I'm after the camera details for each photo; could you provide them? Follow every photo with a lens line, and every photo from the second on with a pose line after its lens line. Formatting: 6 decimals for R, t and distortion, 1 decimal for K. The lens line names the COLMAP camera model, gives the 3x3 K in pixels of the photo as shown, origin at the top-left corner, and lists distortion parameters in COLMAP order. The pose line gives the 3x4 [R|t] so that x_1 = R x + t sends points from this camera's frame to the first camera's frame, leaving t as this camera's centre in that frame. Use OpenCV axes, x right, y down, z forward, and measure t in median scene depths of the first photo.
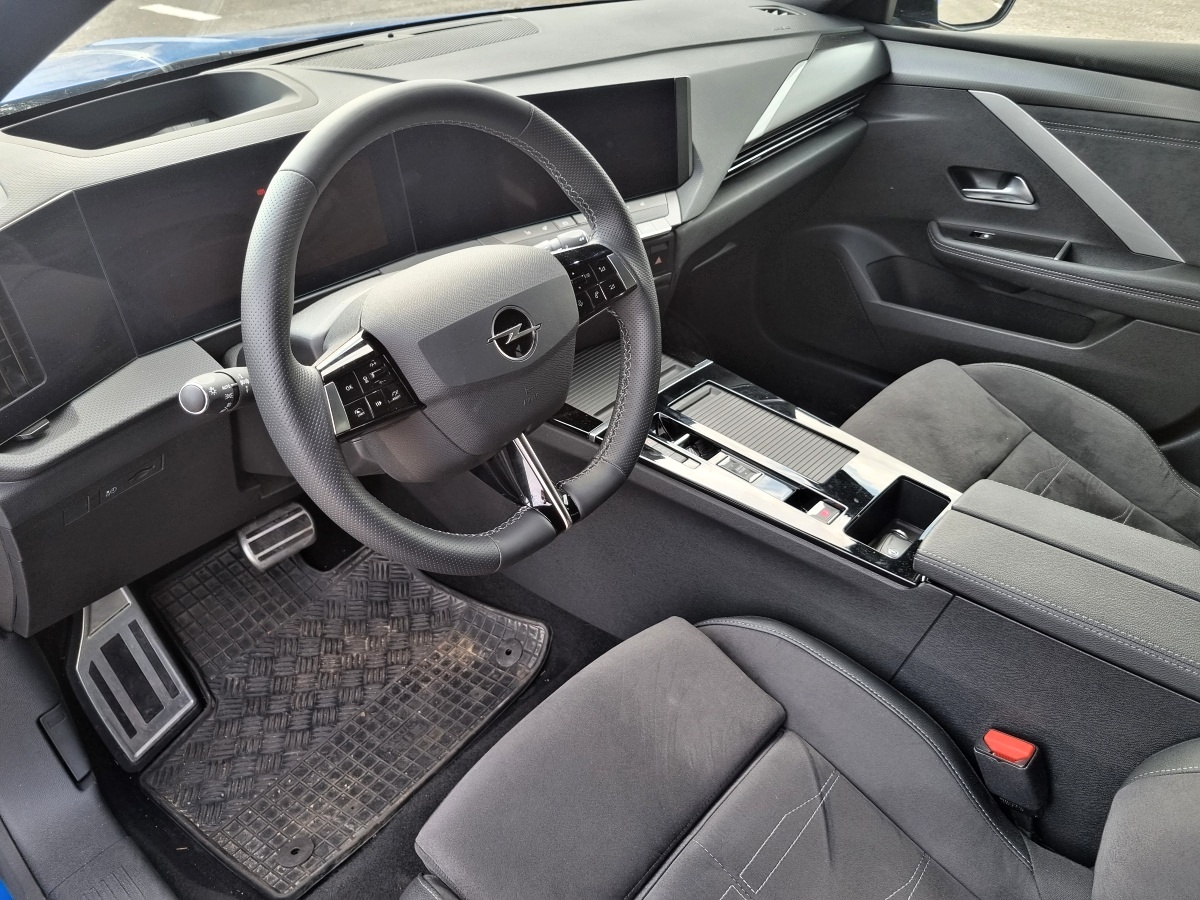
lens RADIAL K [[916.5, 0, 600.0], [0, 916.5, 450.0], [0, 0, 1]] dist [0.060789, -0.086018]
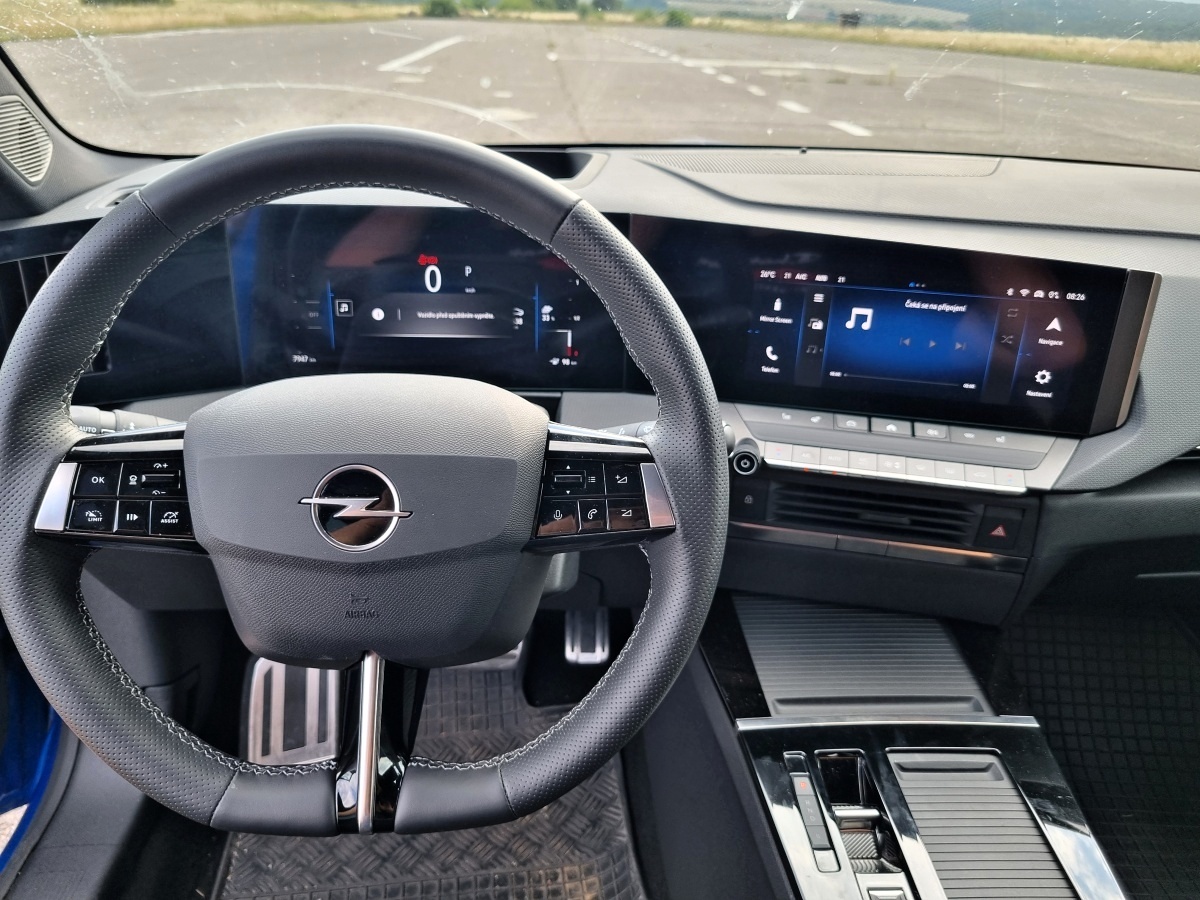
lens RADIAL K [[916.5, 0, 600.0], [0, 916.5, 450.0], [0, 0, 1]] dist [0.060789, -0.086018]
pose [[0.702597, 0.344174, -0.622818, 0.240891], [-0.434666, 0.900562, 0.007313, -0.141470], [0.563403, 0.265580, 0.782333, 0.340964]]
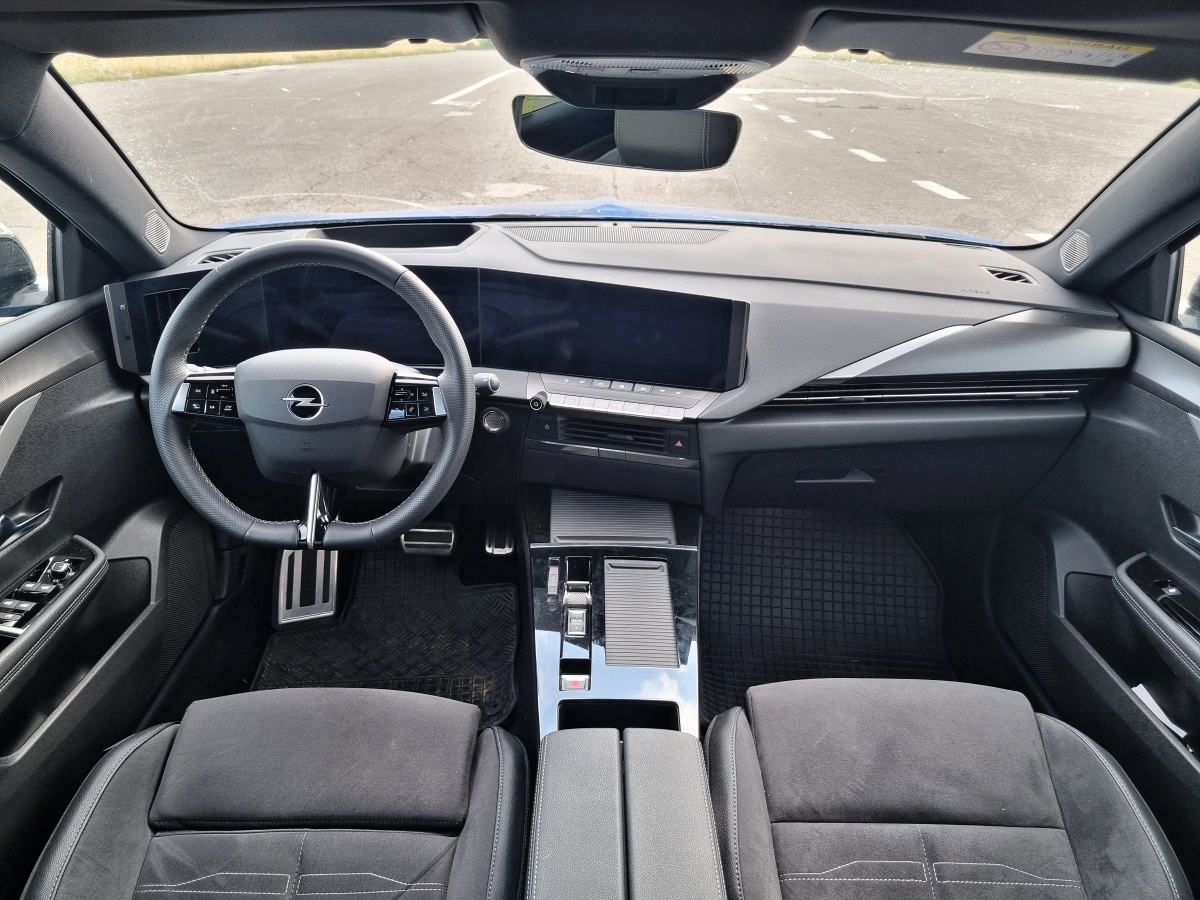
lens RADIAL K [[911.6, 0, 600.0], [0, 911.6, 450.0], [0, 0, 1]] dist [0.060014, -0.001736]
pose [[0.660119, 0.338954, -0.670338, 0.740726], [-0.442350, 0.896666, 0.017789, -0.174407], [0.607099, 0.284781, 0.741843, 0.114699]]
